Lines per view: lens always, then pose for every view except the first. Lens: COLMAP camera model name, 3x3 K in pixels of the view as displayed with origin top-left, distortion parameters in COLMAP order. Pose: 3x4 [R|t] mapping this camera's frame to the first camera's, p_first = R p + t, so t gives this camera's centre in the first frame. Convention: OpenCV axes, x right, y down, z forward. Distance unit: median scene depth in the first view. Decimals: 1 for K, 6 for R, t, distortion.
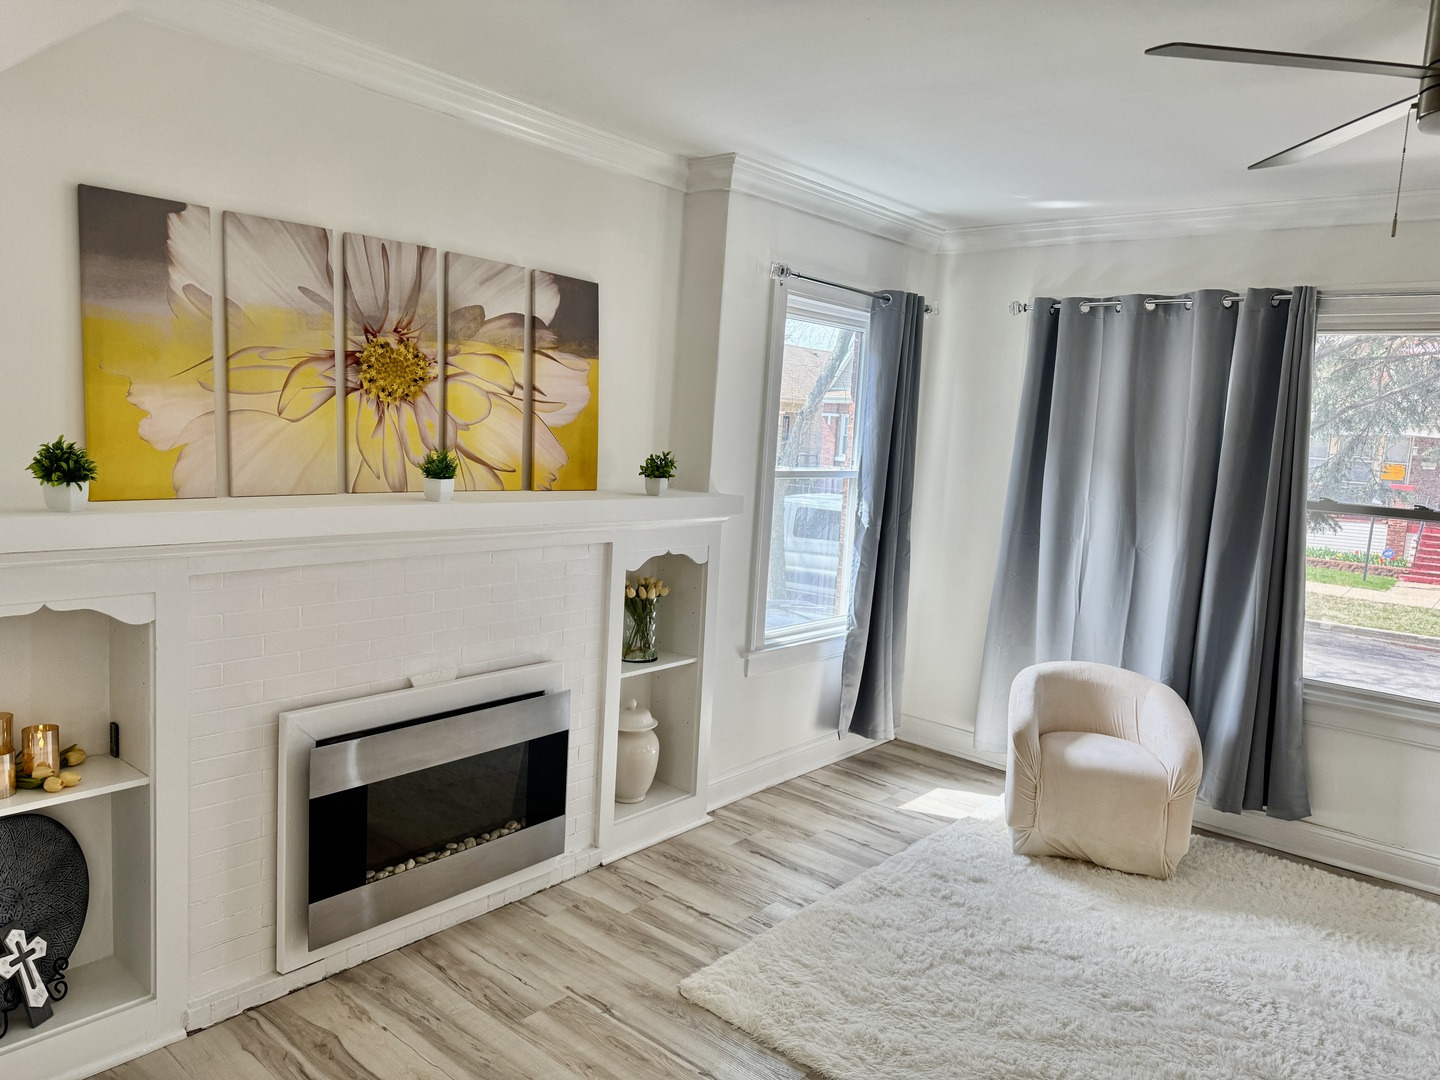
lens RADIAL K [[982.3, 0, 720.0], [0, 982.3, 540.0], [0, 0, 1]] dist [0.000260, -0.004746]
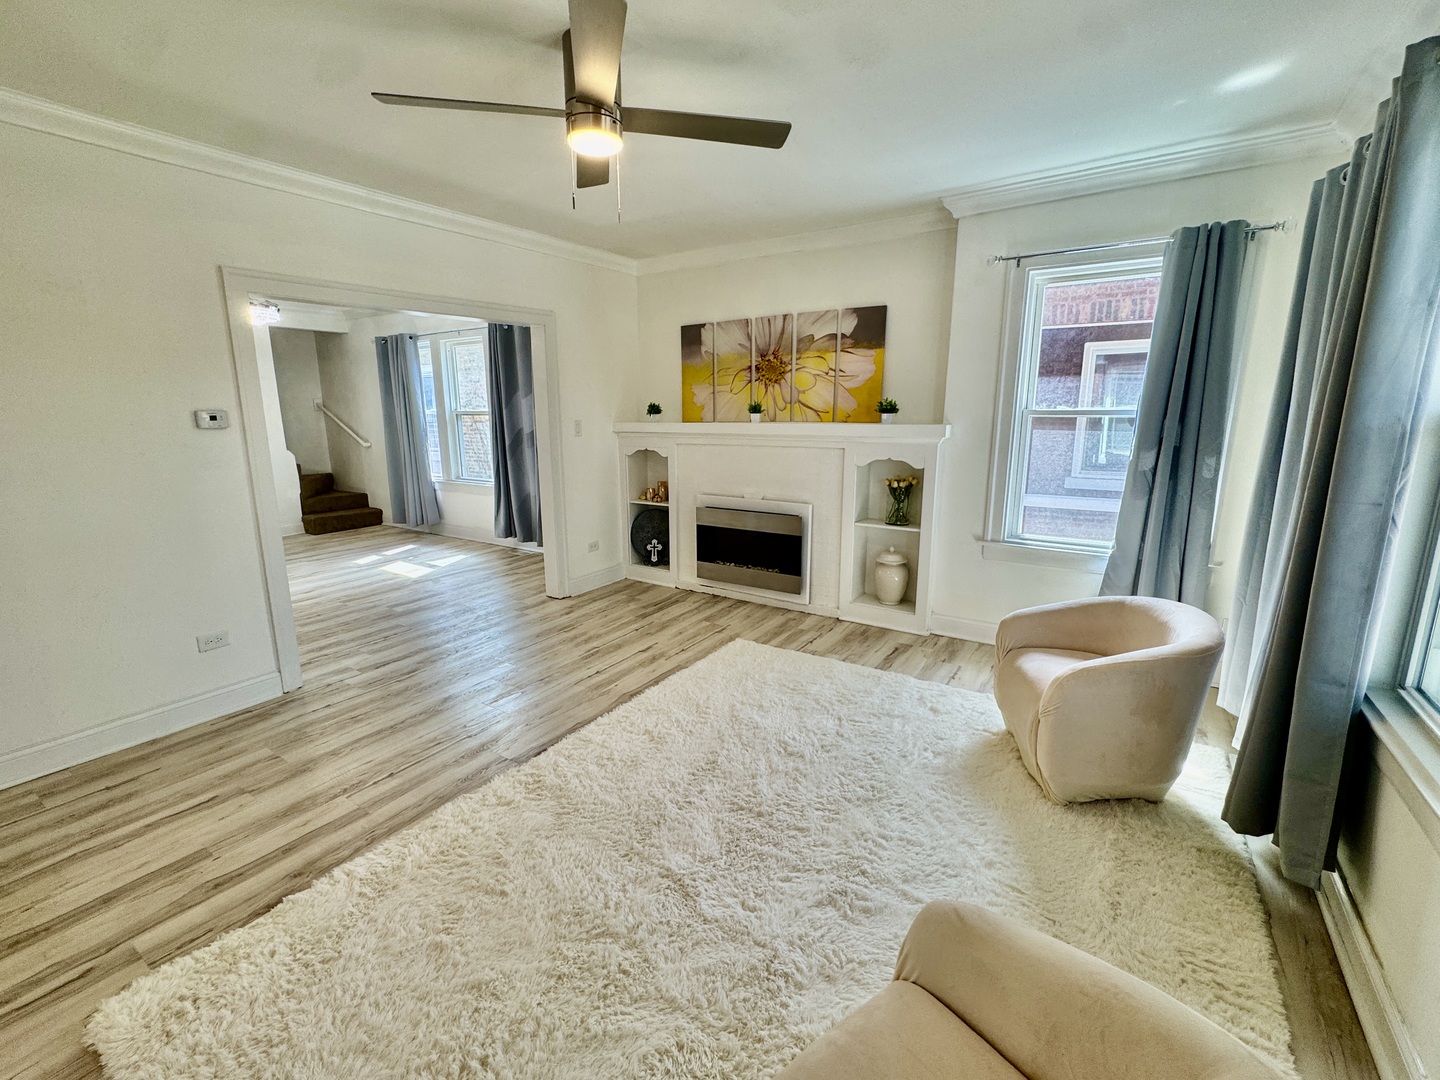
lens RADIAL K [[621.8, 0, 720.0], [0, 621.8, 540.0], [0, 0, 1]] dist [-0.001299, -0.000108]
pose [[0.116922, 0.145051, -0.982491, 1.151111], [-0.104190, 0.985609, 0.133113, 0.045753], [0.987661, 0.086802, 0.130352, 0.673552]]
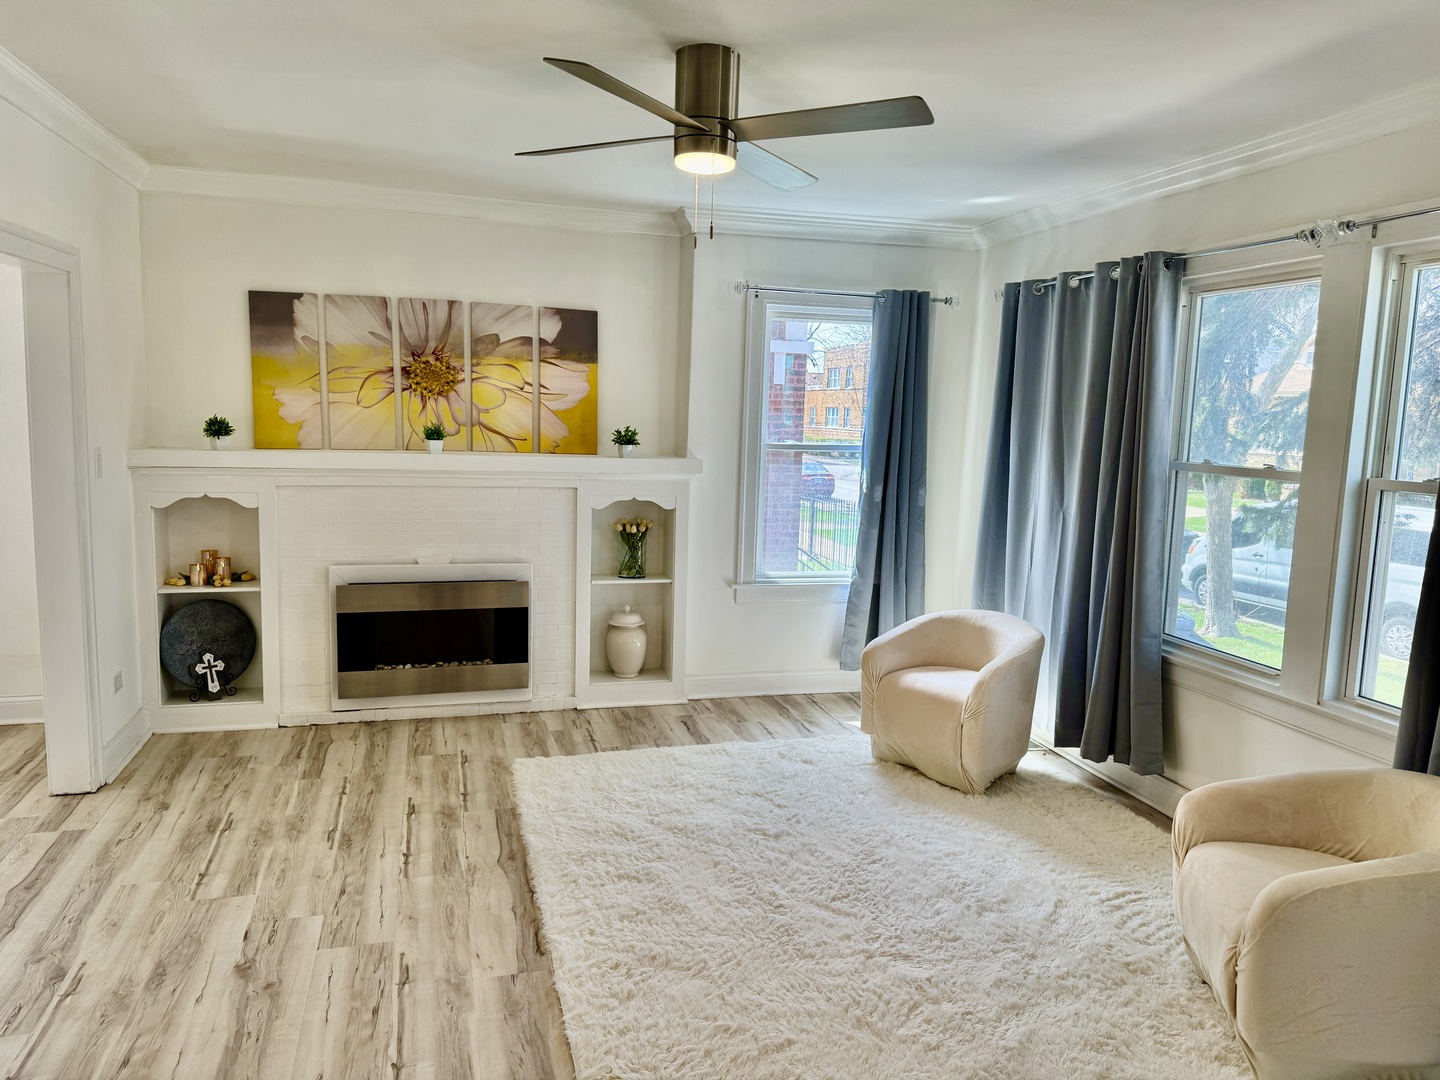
lens RADIAL K [[980.4, 0, 748.1], [0, 980.4, 547.5], [0, 0, 1]] dist [0.019281, -0.003855]
pose [[0.843913, 0.040483, -0.534951, 0.972986], [-0.045423, 0.998960, 0.003940, 0.081486], [0.534554, 0.020974, 0.844874, -0.113357]]
